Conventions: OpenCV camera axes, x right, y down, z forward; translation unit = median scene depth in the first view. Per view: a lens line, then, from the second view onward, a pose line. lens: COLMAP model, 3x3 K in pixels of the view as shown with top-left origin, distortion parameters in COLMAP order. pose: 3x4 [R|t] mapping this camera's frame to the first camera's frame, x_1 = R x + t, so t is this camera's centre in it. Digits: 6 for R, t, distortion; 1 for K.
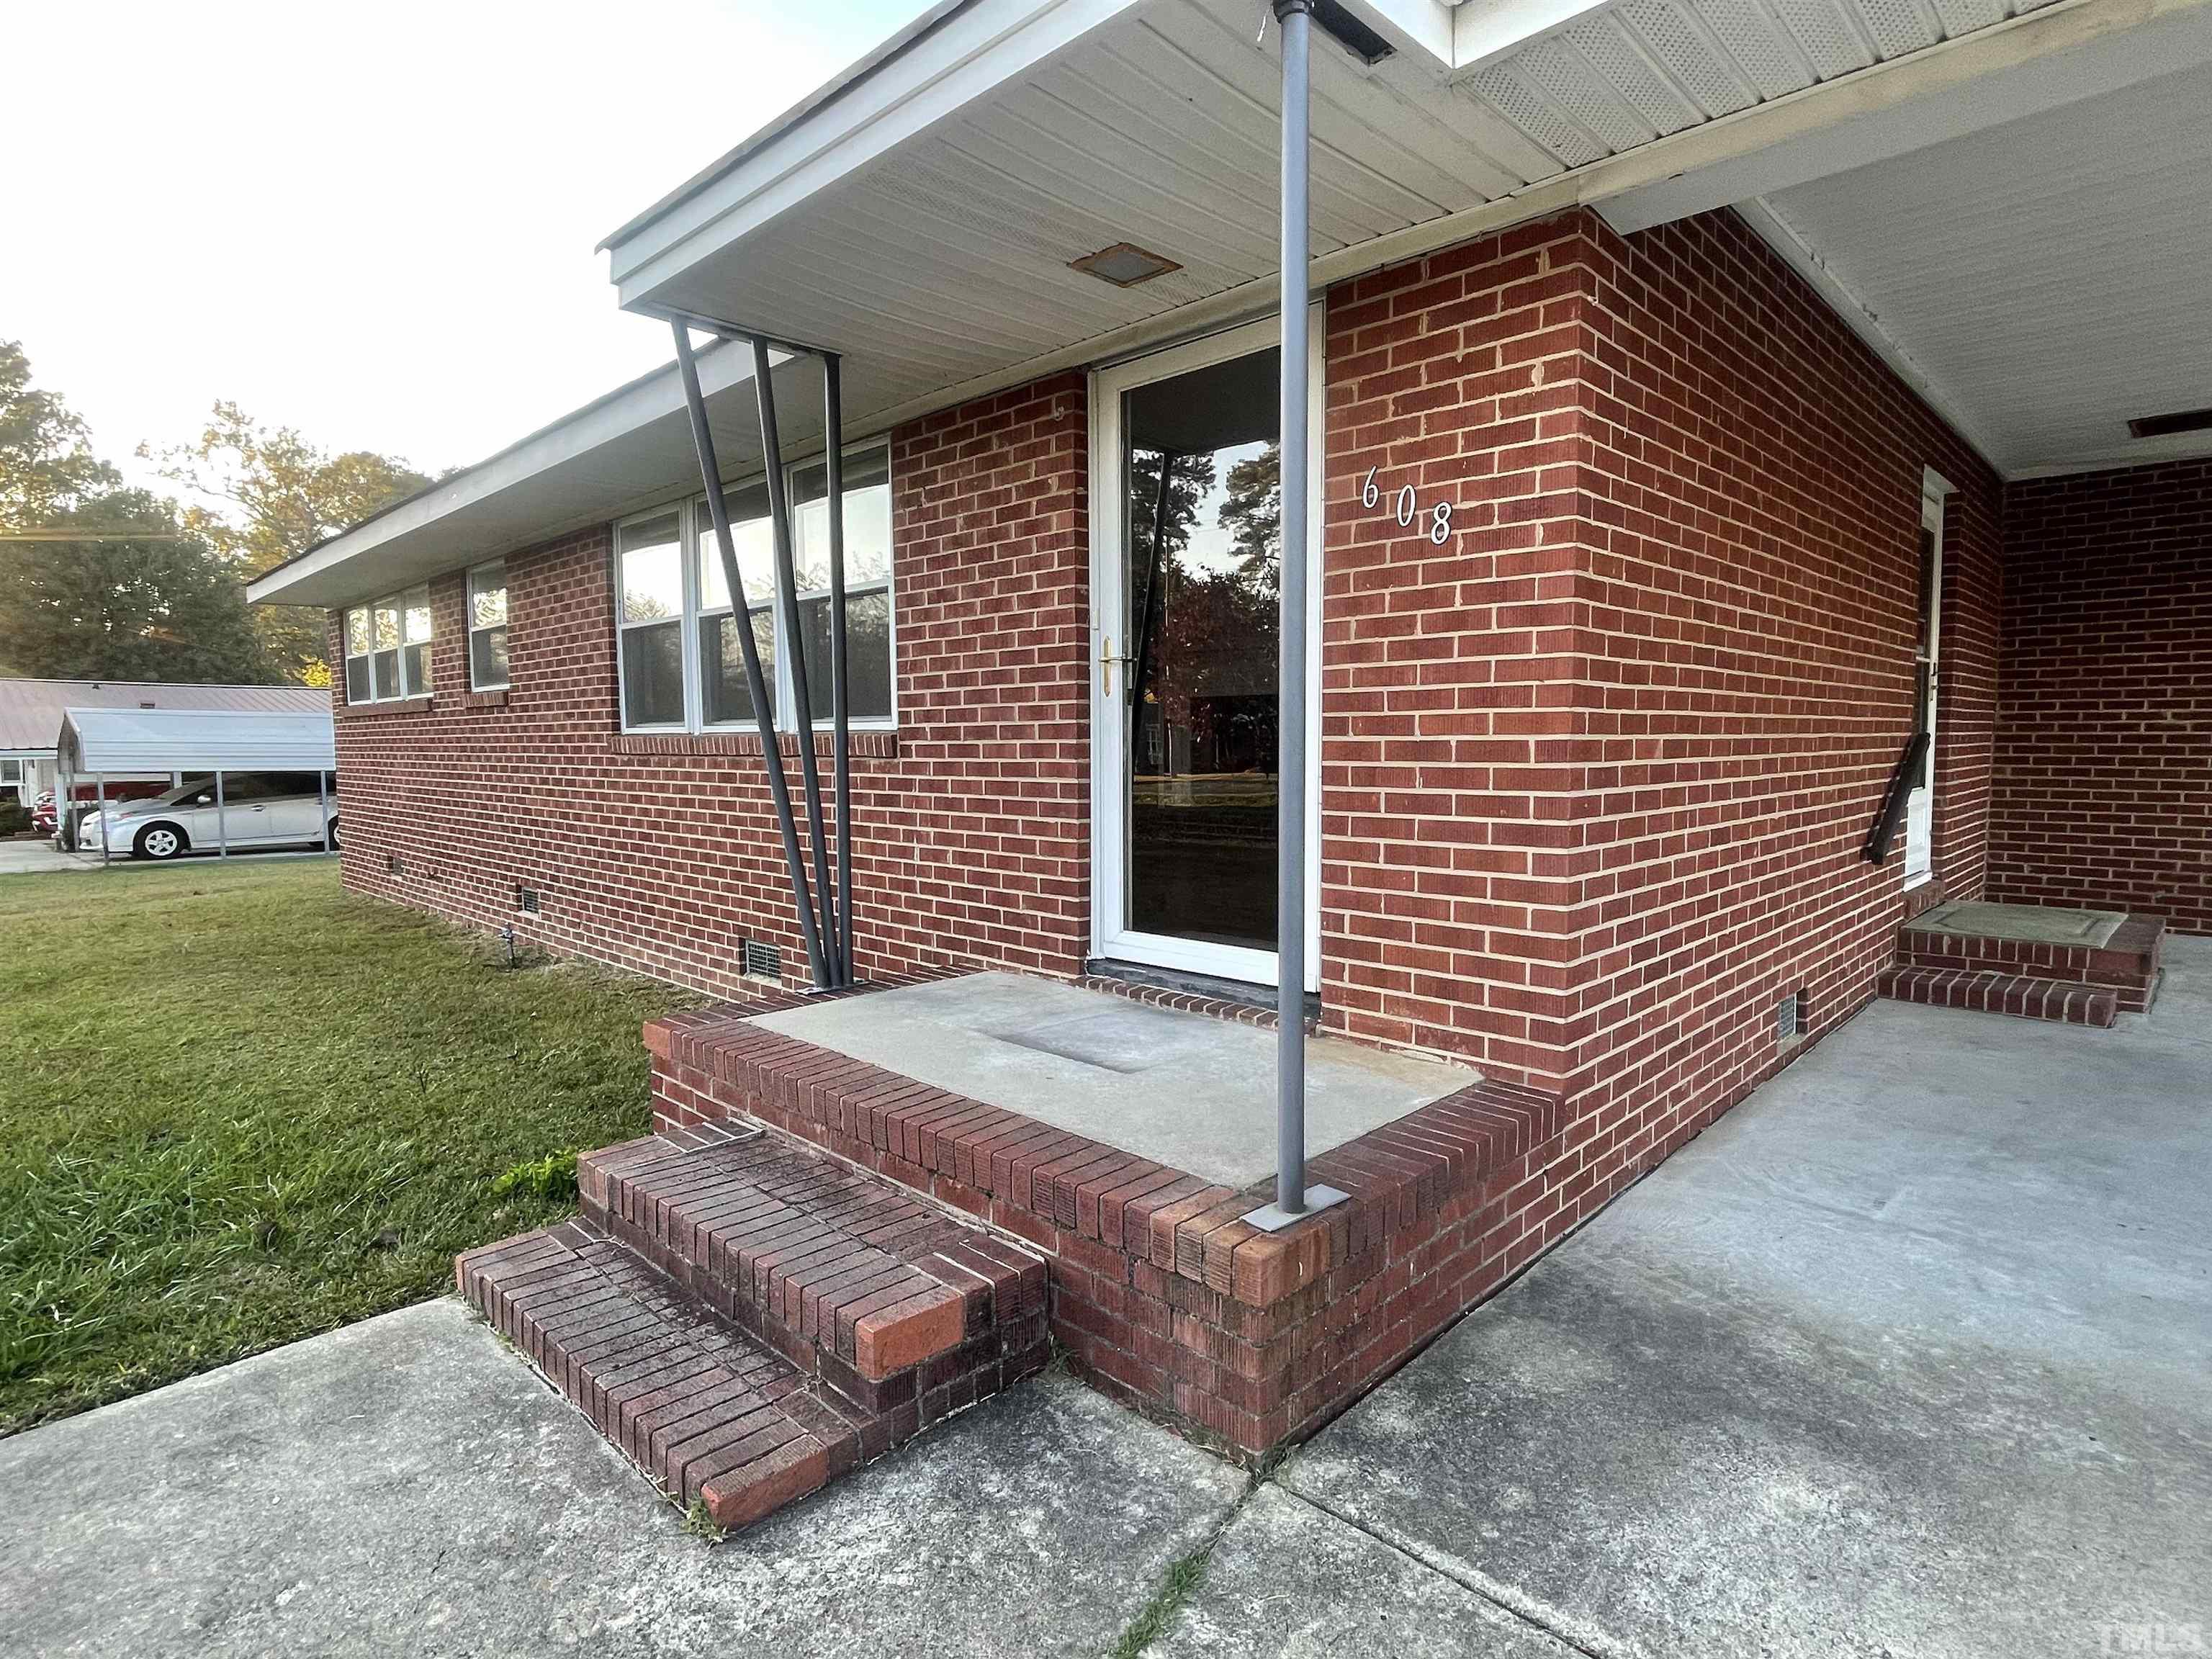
lens RADIAL K [[1160.6, 0, 1104.7], [0, 1160.6, 829.3], [0, 0, 1]] dist [-0.002647, 0.001265]
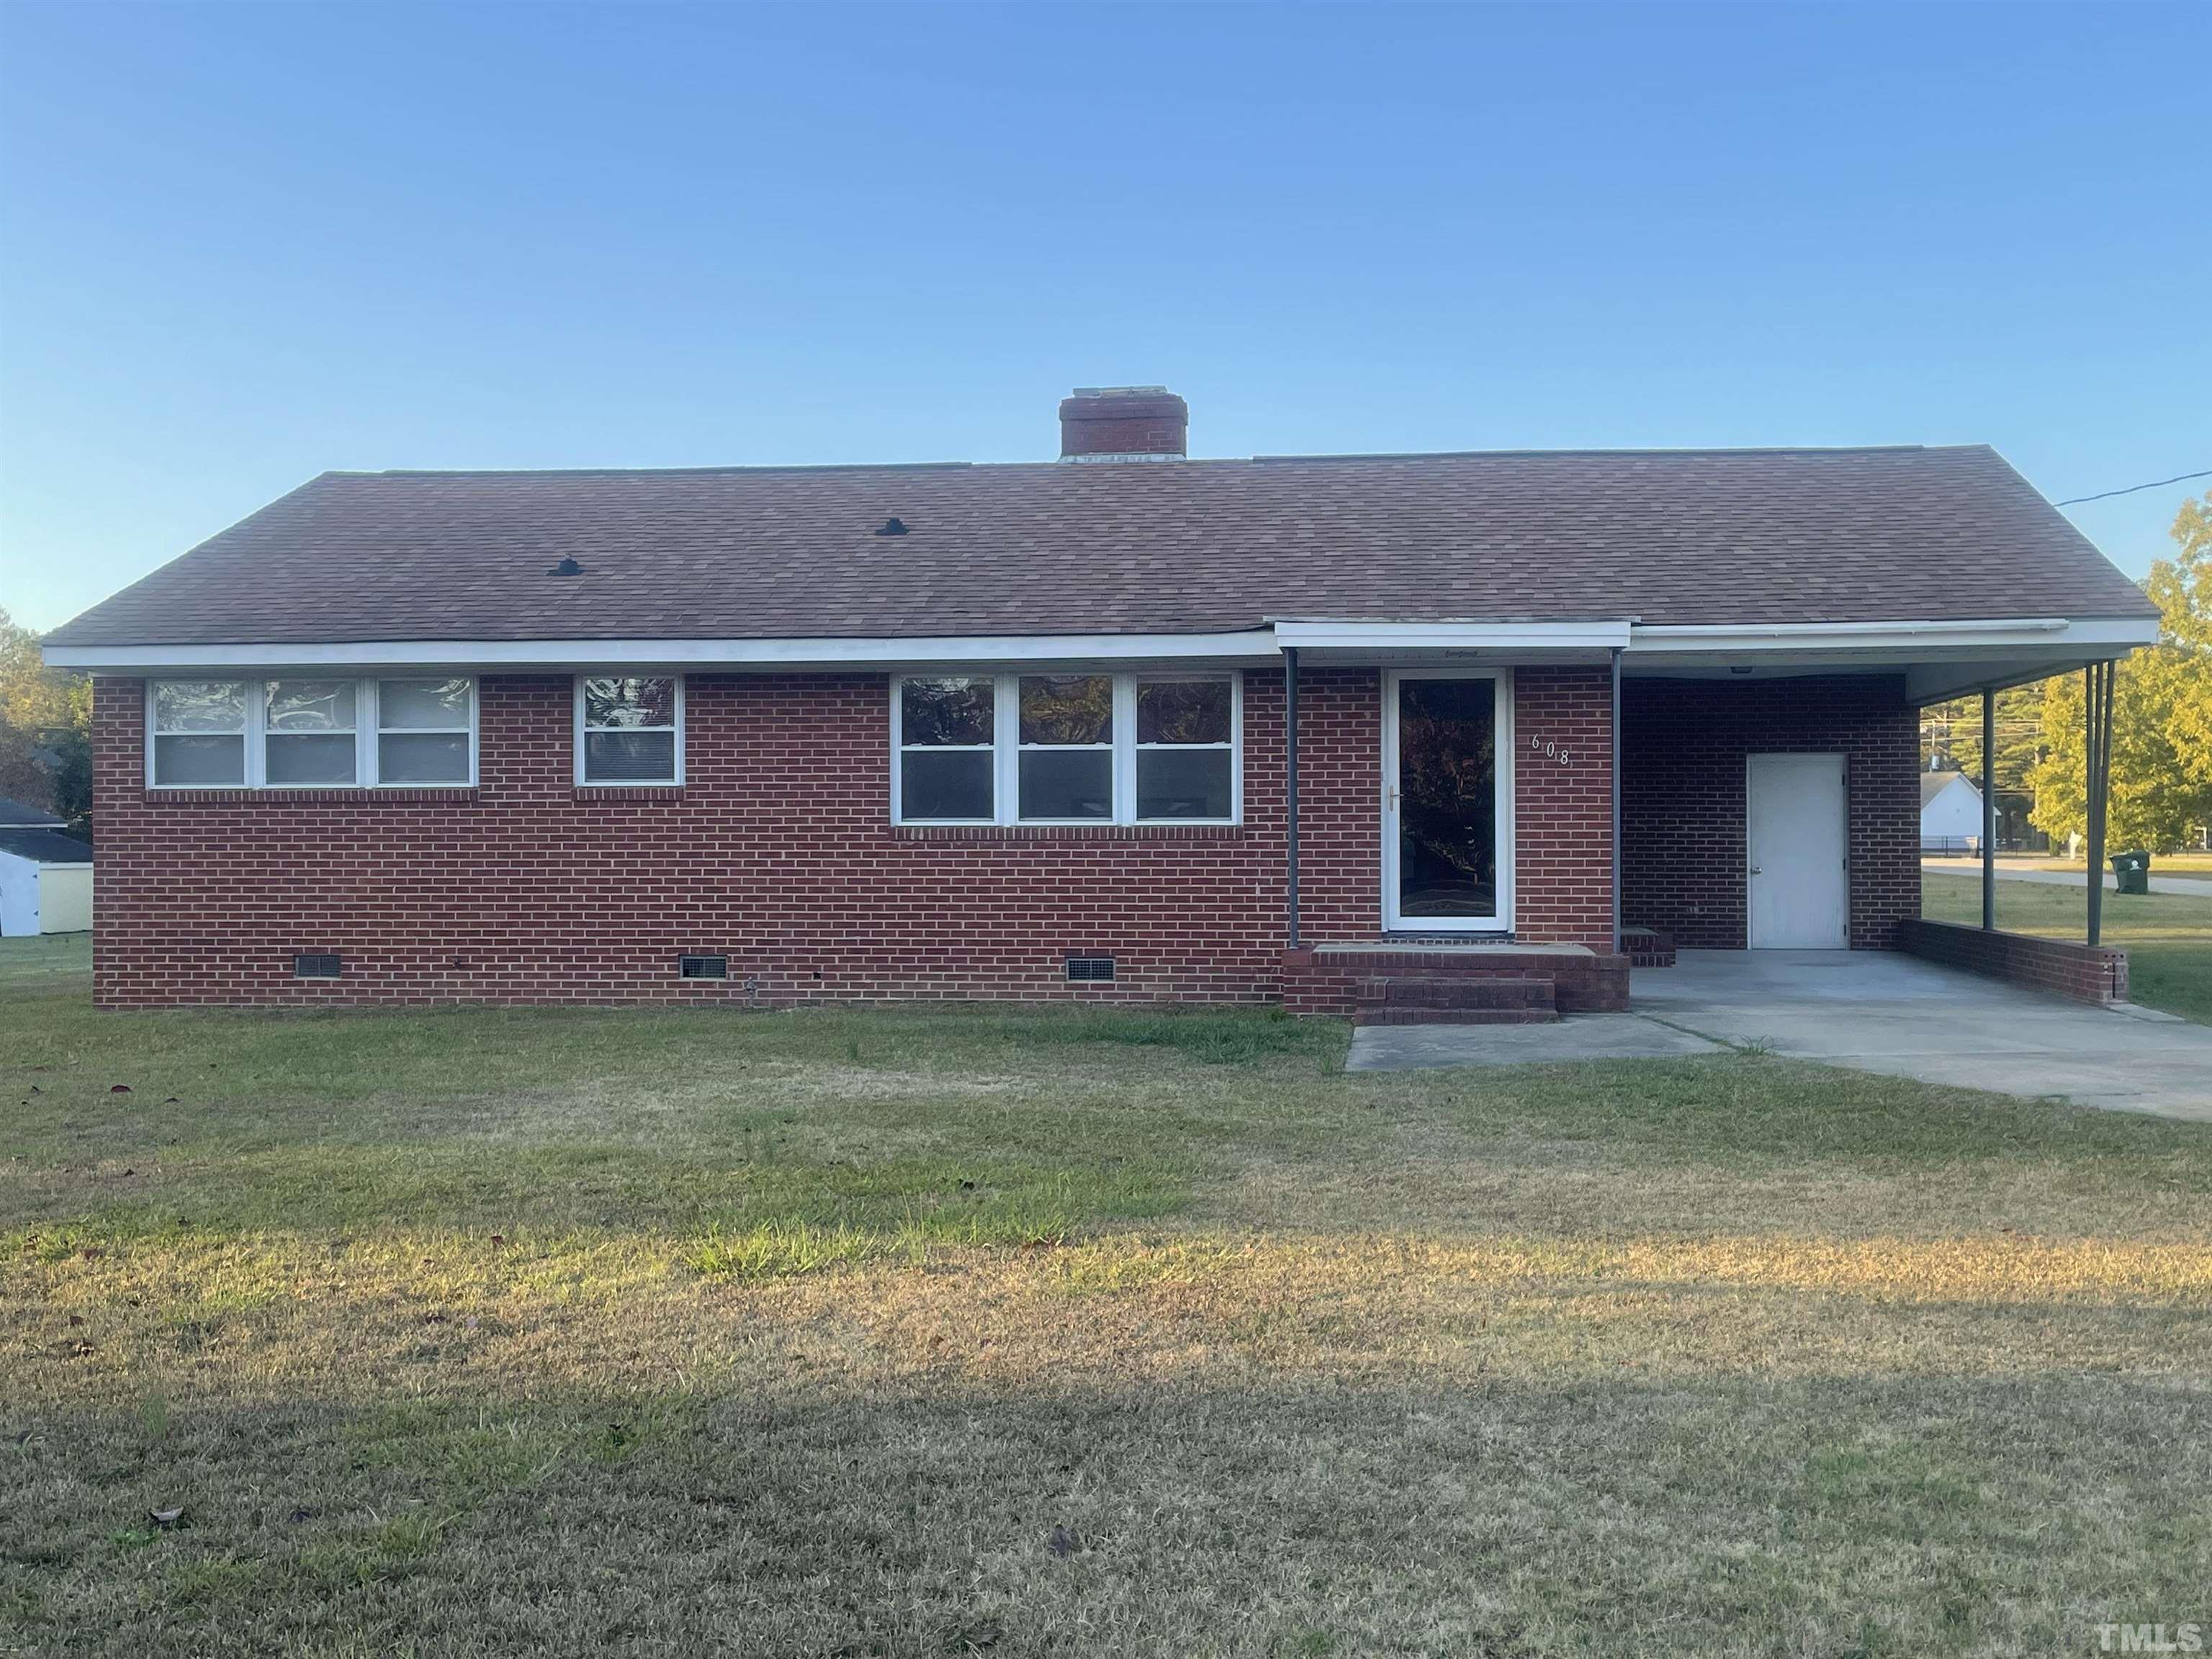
lens RADIAL K [[2316.0, 0, 1102.5], [0, 2316.0, 822.1], [0, 0, 1]] dist [0.063528, 0.000000]
pose [[0.796317, 0.008490, 0.604820, -3.698917], [0.043707, 0.996480, -0.071534, 0.236171], [-0.603298, 0.083399, 0.793143, -2.590426]]
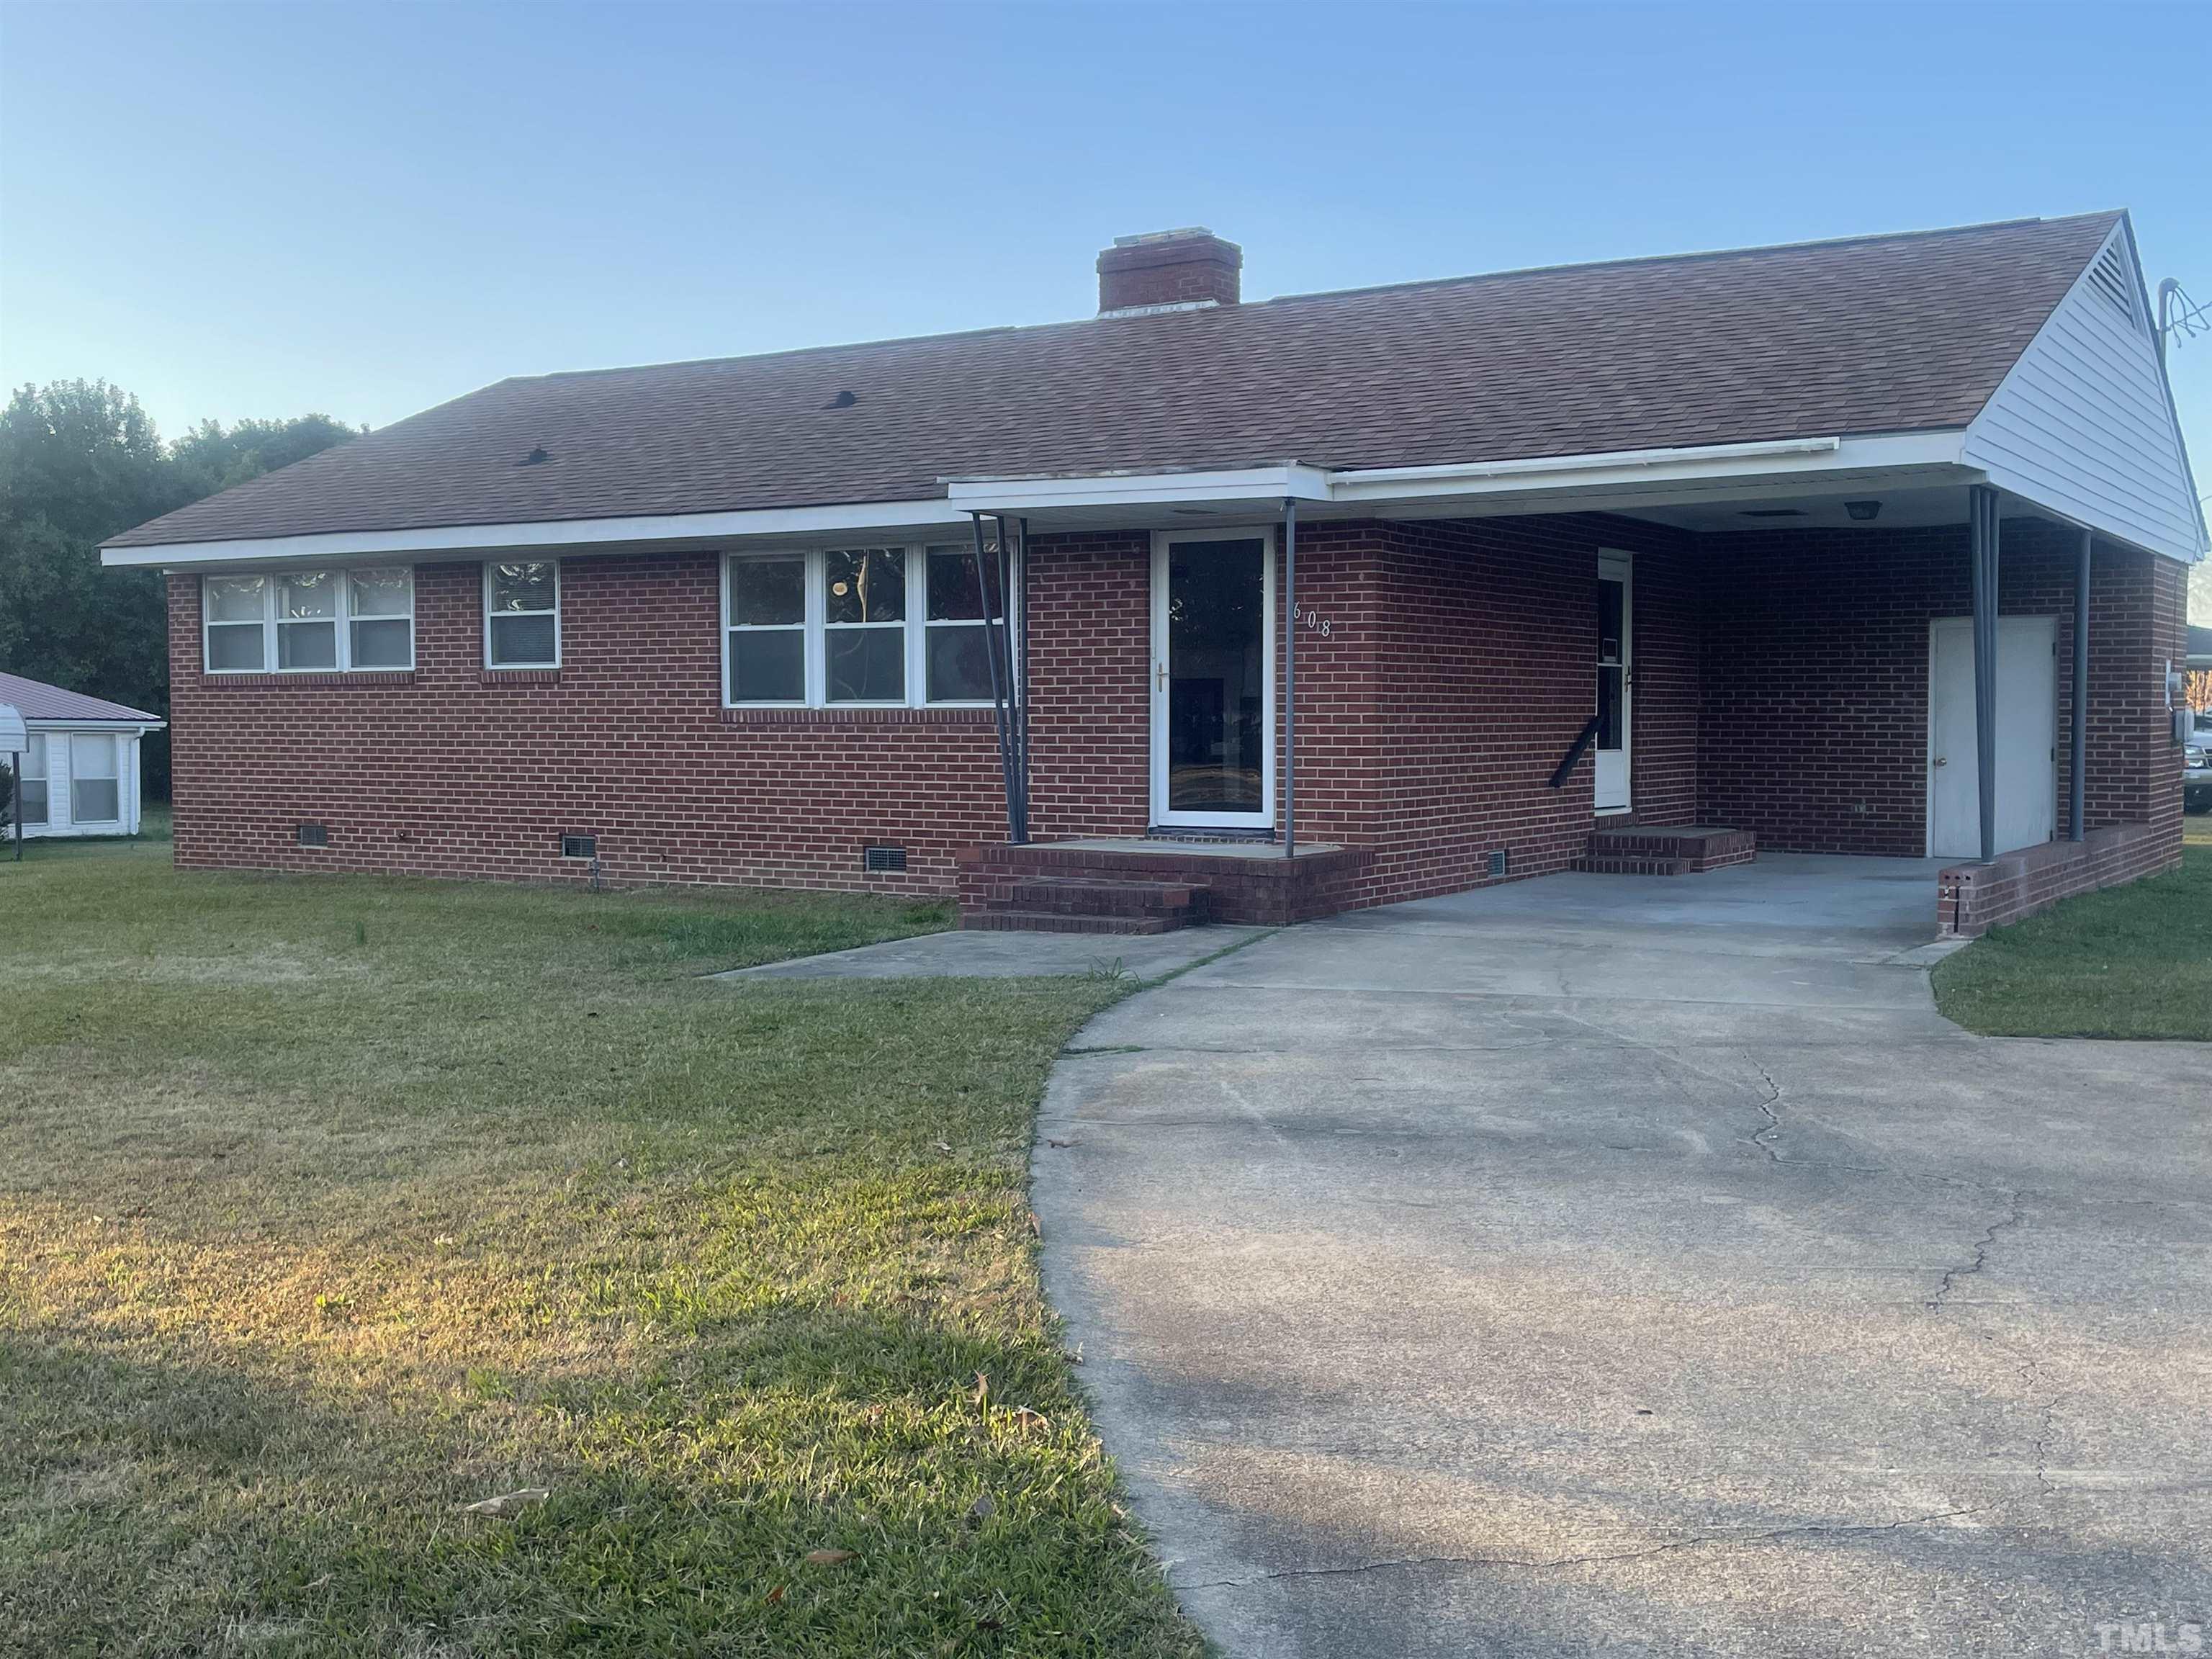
lens RADIAL K [[2263.5, 0, 1099.7], [0, 2263.5, 824.9], [0, 0, 1]] dist [0.060146, 0.000000]
pose [[0.977178, -0.003792, 0.212390, -1.088616], [0.010252, 0.999517, -0.029322, 0.264661], [-0.212176, 0.030830, 0.976745, -3.245688]]
